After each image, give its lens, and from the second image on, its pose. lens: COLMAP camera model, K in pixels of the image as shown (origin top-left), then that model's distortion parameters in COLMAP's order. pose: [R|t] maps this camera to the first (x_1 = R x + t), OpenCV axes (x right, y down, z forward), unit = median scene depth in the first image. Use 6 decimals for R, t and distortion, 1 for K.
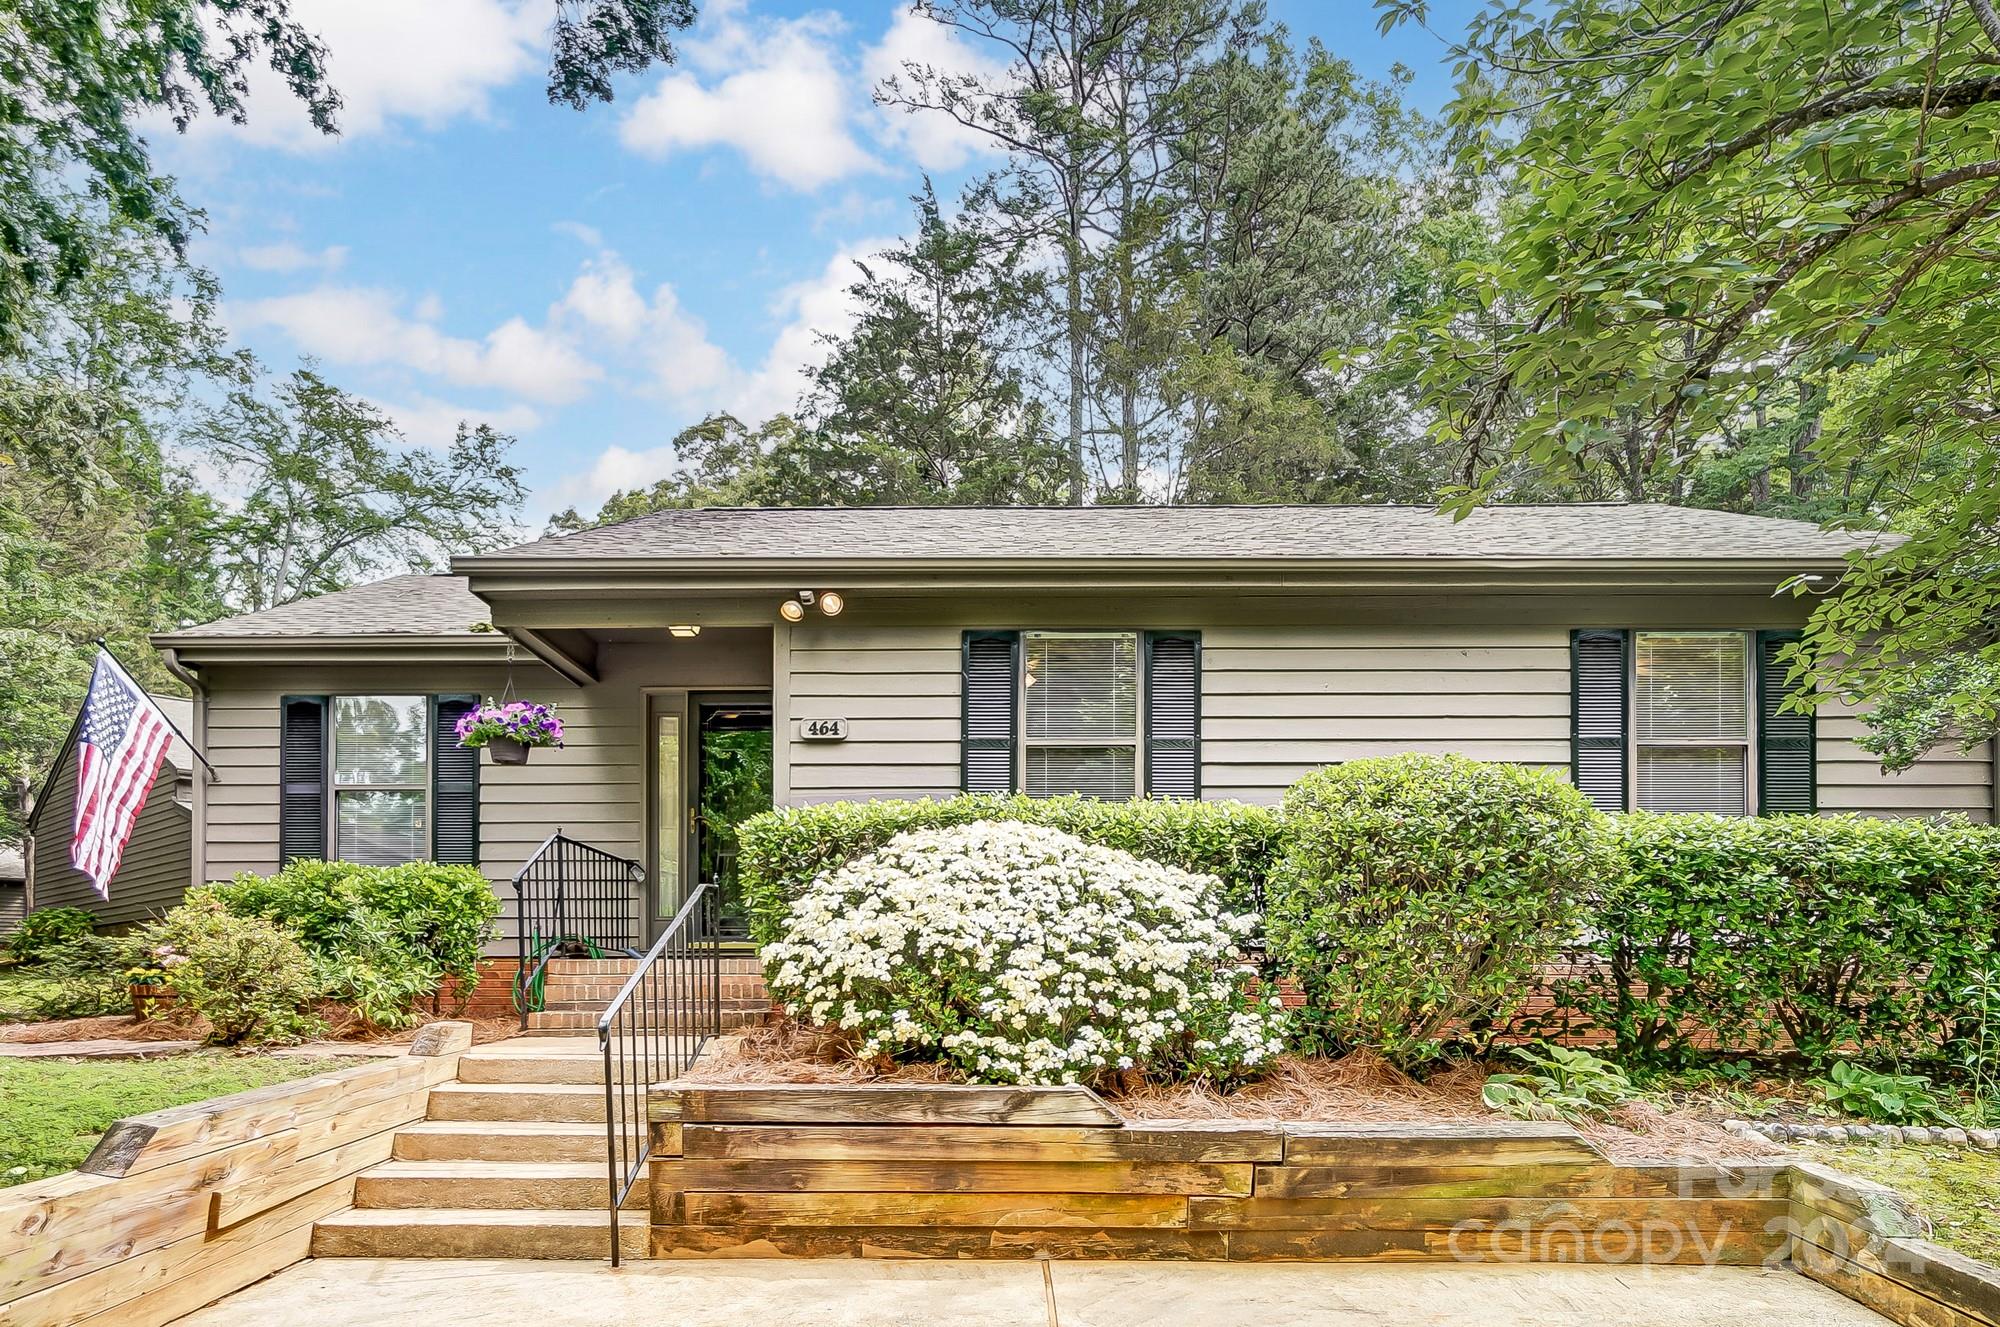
lens RADIAL K [[1387.7, 0, 1002.0], [0, 1387.7, 757.4], [0, 0, 1]] dist [0.030718, 0.003570]
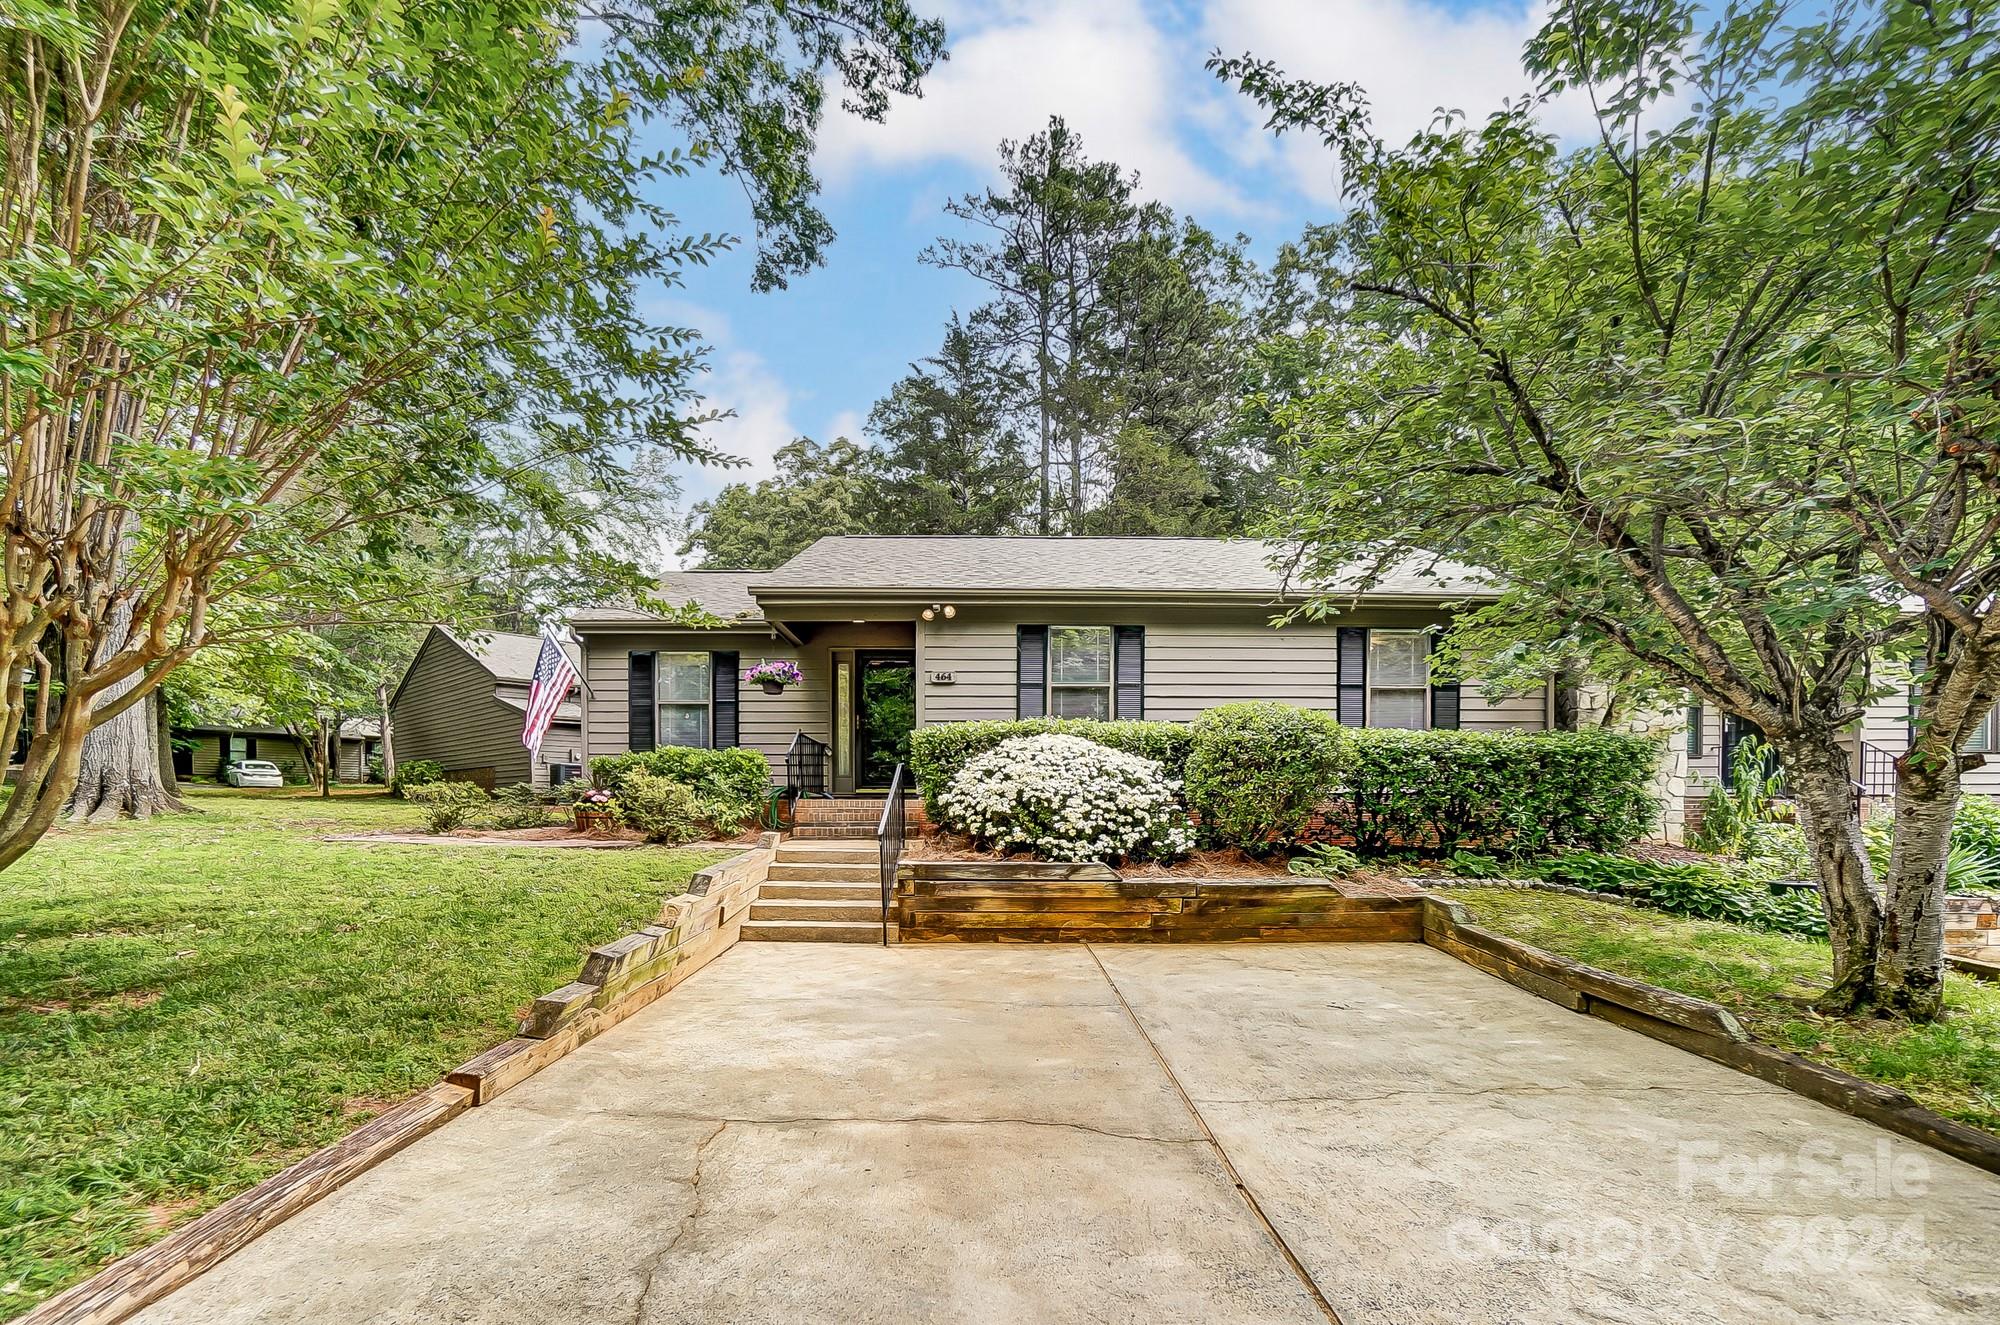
lens RADIAL K [[919.5, 0, 1000.0], [0, 919.5, 662.5], [0, 0, 1]] dist [-0.012393, 0.000805]
pose [[0.999750, 0.004872, 0.021805, -0.116186], [-0.004928, 0.999985, 0.002559, -0.064427], [-0.021793, -0.002666, 0.999759, -0.356377]]
